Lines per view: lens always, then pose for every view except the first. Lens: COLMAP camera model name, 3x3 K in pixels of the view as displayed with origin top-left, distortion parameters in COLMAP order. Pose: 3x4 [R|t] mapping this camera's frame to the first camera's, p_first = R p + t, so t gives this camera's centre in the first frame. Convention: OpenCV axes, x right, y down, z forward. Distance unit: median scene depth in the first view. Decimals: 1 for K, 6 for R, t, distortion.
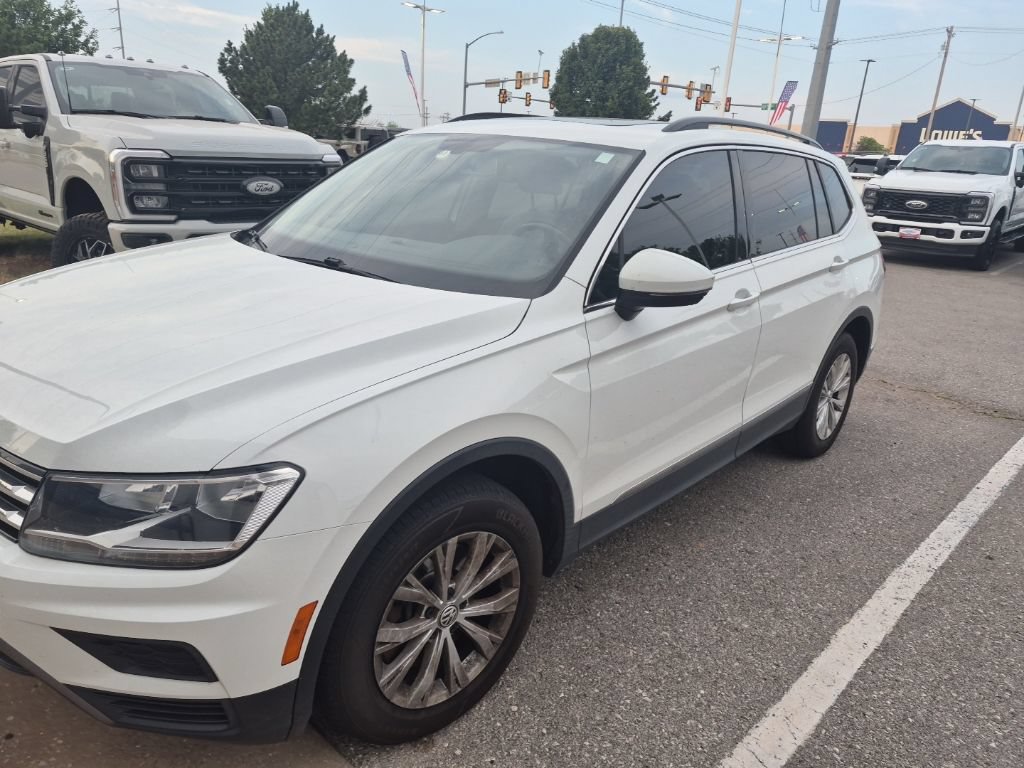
lens RADIAL K [[715.9, 0, 470.4], [0, 715.9, 386.2], [0, 0, 1]] dist [0.039473, -0.036433]
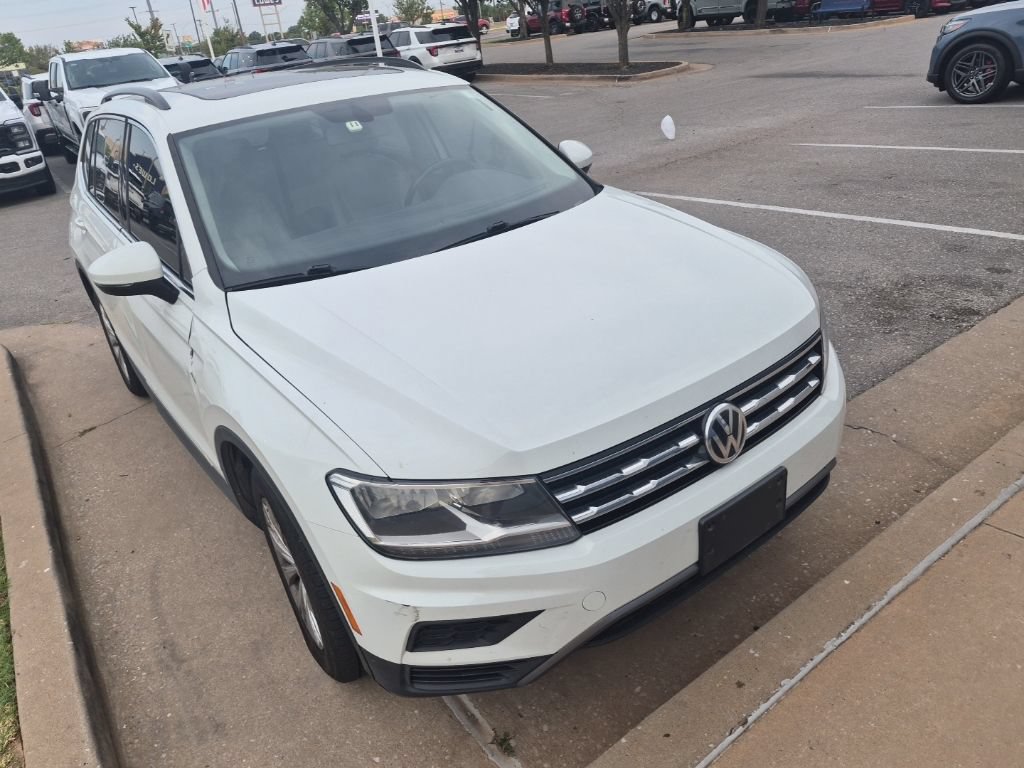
lens RADIAL K [[743.4, 0, 512.0], [0, 743.4, 384.0], [0, 0, 1]] dist [0.005941, -0.005818]
pose [[0.144824, -0.492161, 0.858373, -1.086010], [0.418053, 0.816719, 0.397745, -0.355902], [-0.896804, 0.301243, 0.324030, 0.585547]]
